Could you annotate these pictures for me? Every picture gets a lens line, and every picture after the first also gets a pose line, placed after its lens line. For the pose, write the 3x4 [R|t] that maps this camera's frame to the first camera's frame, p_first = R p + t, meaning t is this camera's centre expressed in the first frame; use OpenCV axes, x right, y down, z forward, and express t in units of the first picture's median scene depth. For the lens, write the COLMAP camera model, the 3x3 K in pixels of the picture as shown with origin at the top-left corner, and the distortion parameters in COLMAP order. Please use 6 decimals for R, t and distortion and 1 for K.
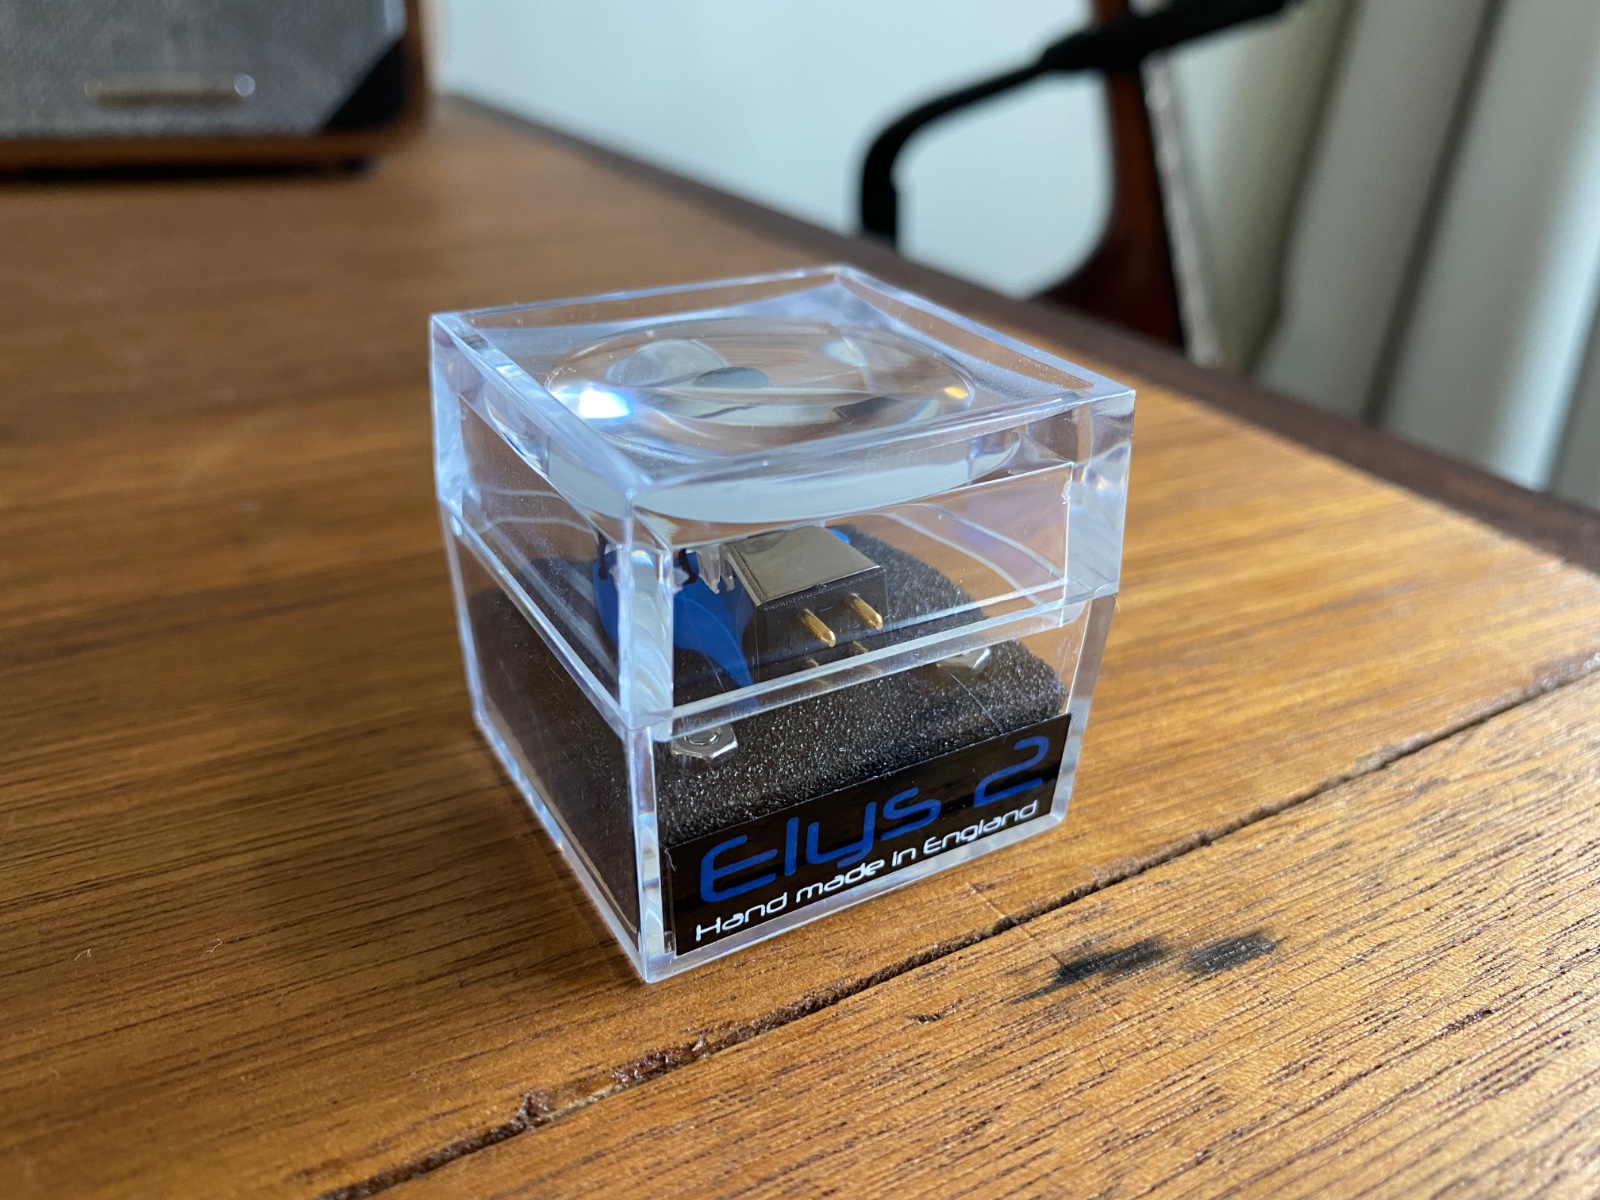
lens RADIAL K [[1190.7, 0, 800.0], [0, 1190.7, 600.0], [0, 0, 1]] dist [-0.070534, 0.050524]
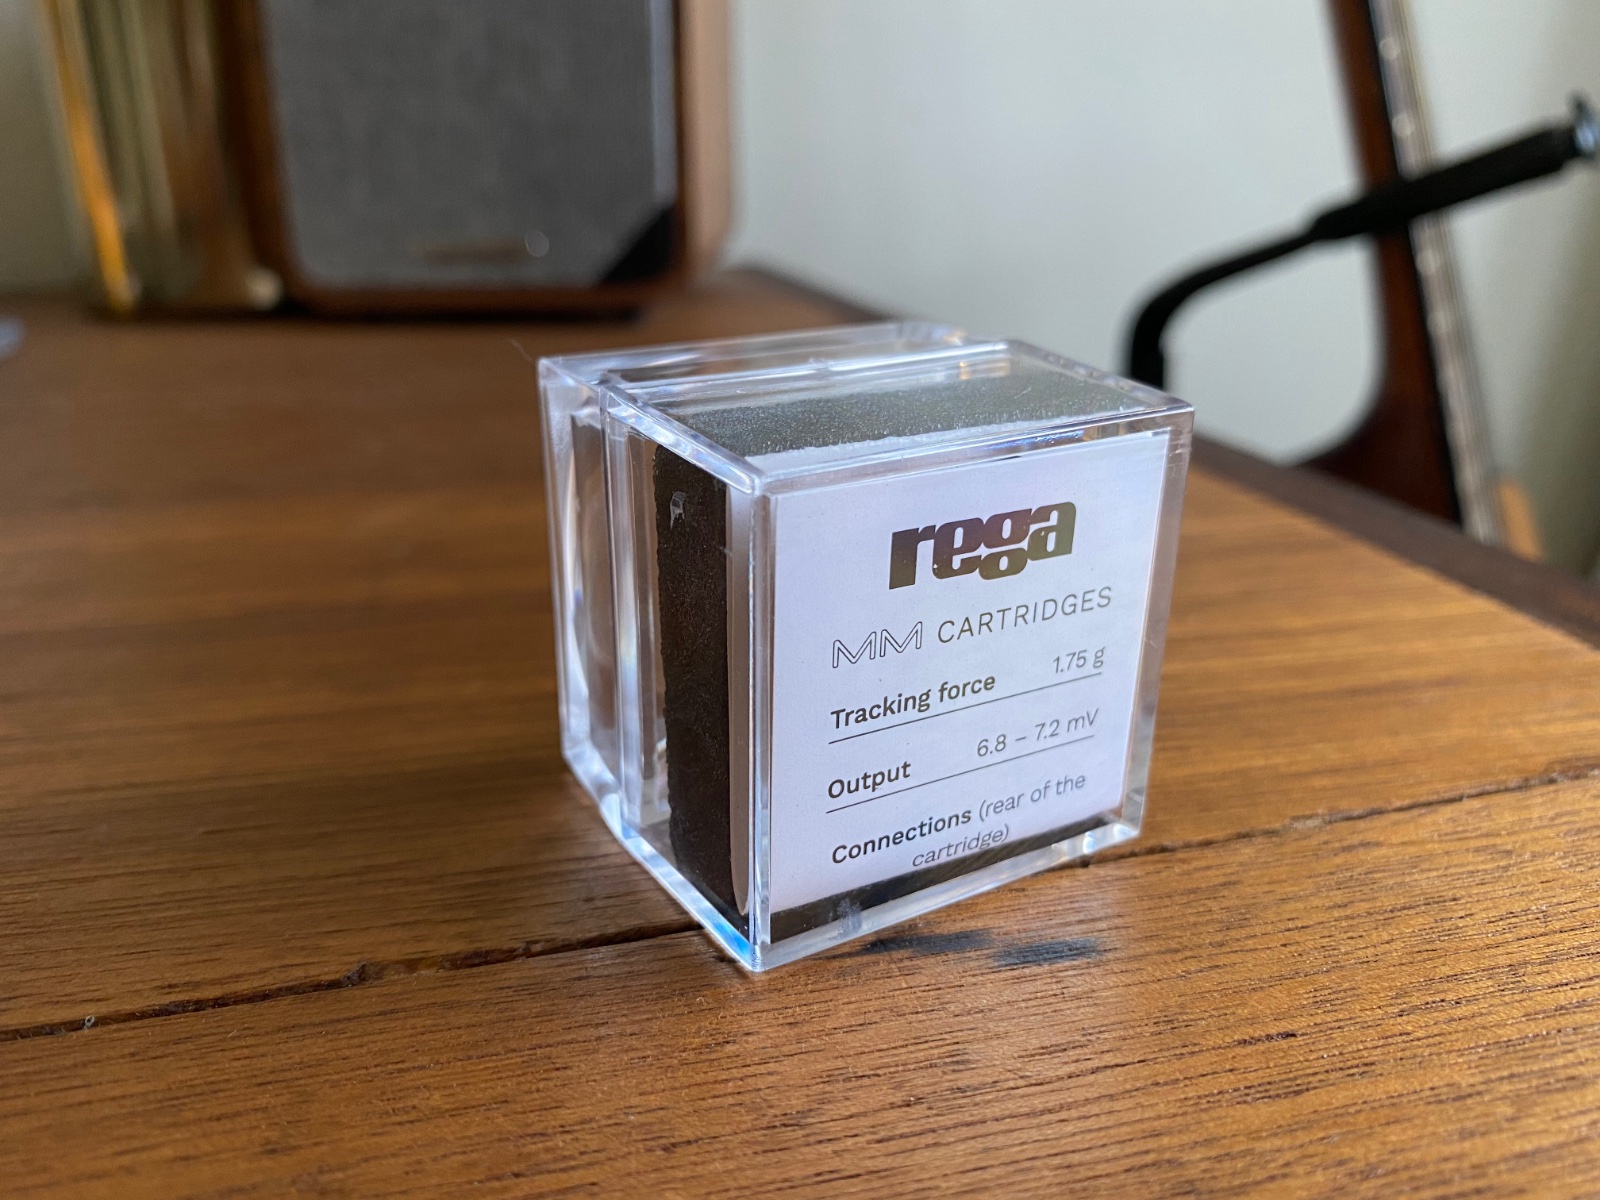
lens RADIAL K [[1190.7, 0, 800.0], [0, 1190.7, 600.0], [0, 0, 1]] dist [-0.070534, 0.050524]
pose [[0.969524, 0.061747, -0.237089, 0.315380], [-0.093960, 0.987434, -0.127064, 0.125812], [0.226264, 0.145469, 0.963143, -0.050139]]
